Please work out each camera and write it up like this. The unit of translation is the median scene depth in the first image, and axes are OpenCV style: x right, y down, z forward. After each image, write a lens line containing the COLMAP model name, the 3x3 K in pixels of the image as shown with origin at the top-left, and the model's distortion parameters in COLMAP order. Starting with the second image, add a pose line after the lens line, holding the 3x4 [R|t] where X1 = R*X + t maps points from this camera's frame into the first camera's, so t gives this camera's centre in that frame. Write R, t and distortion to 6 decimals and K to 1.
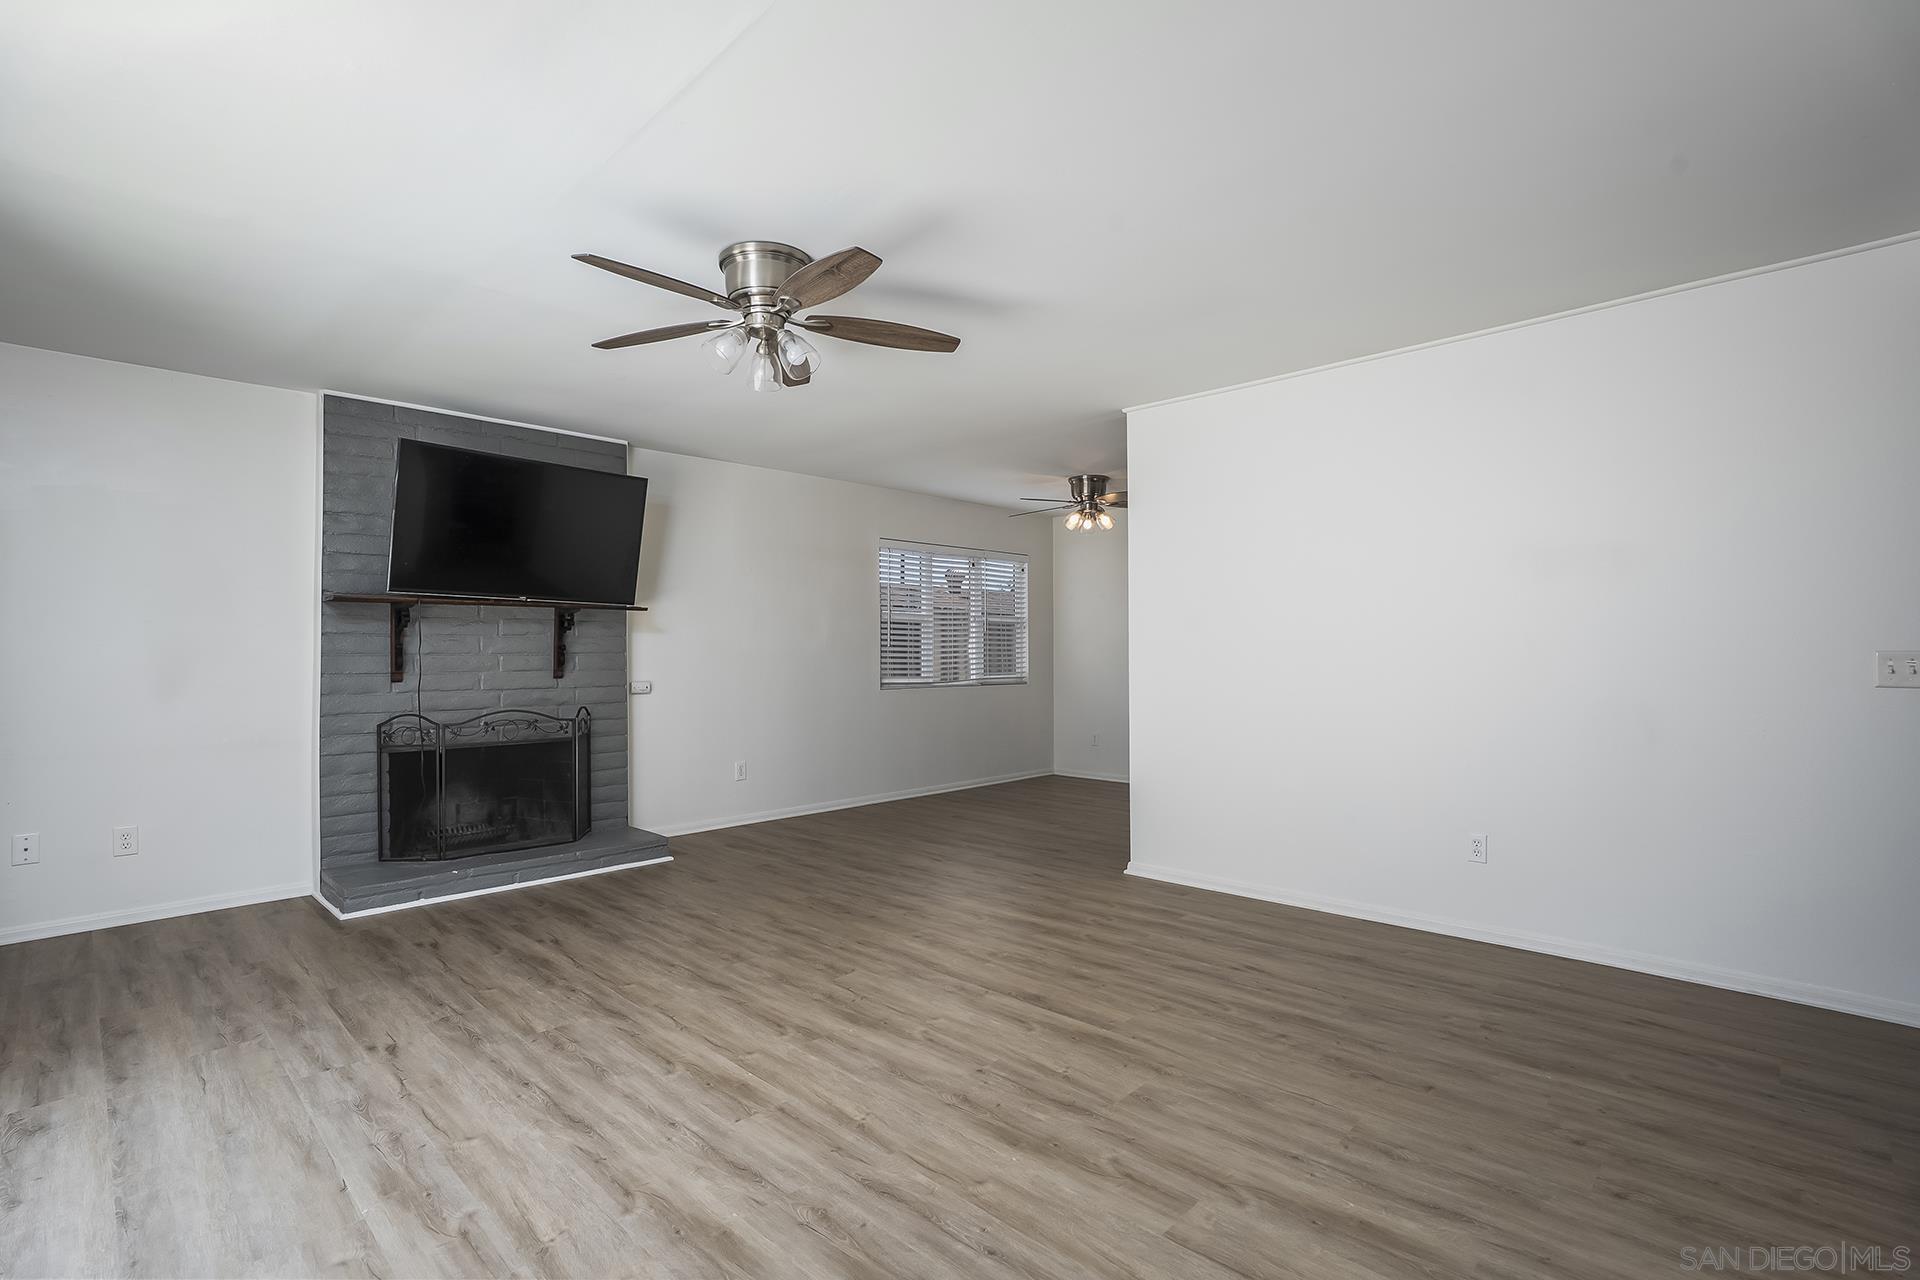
lens RADIAL K [[880.7, 0, 960.0], [0, 880.7, 640.0], [0, 0, 1]] dist [-0.043891, 0.018091]
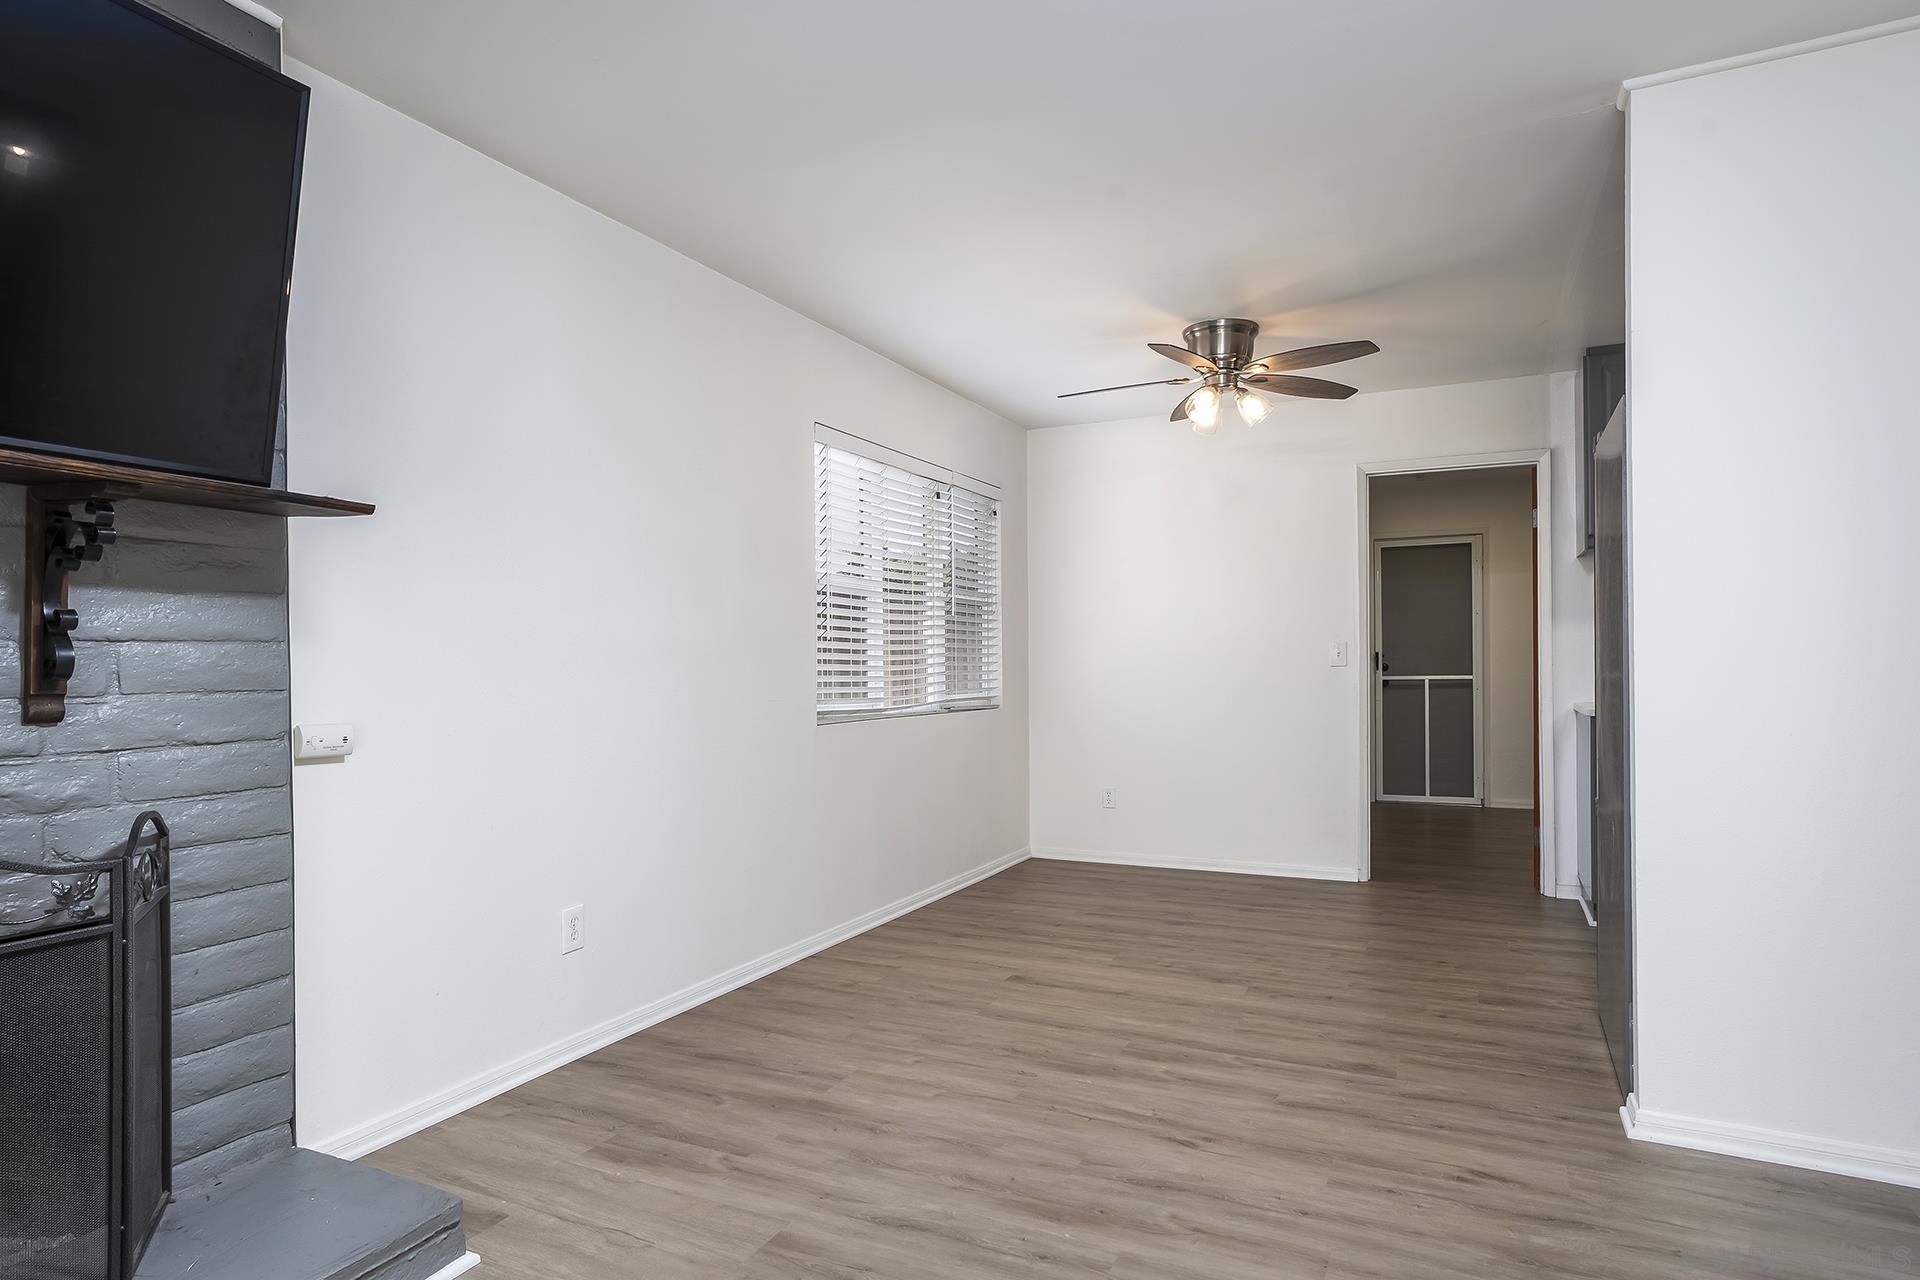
lens RADIAL K [[1048.6, 0, 957.6], [0, 1048.6, 675.8], [0, 0, 1]] dist [-0.003657, 0.000107]
pose [[0.950714, -0.007117, 0.309986, -0.453809], [0.000185, 0.999749, 0.022385, 0.034126], [-0.310068, -0.021224, 0.950477, 0.940340]]
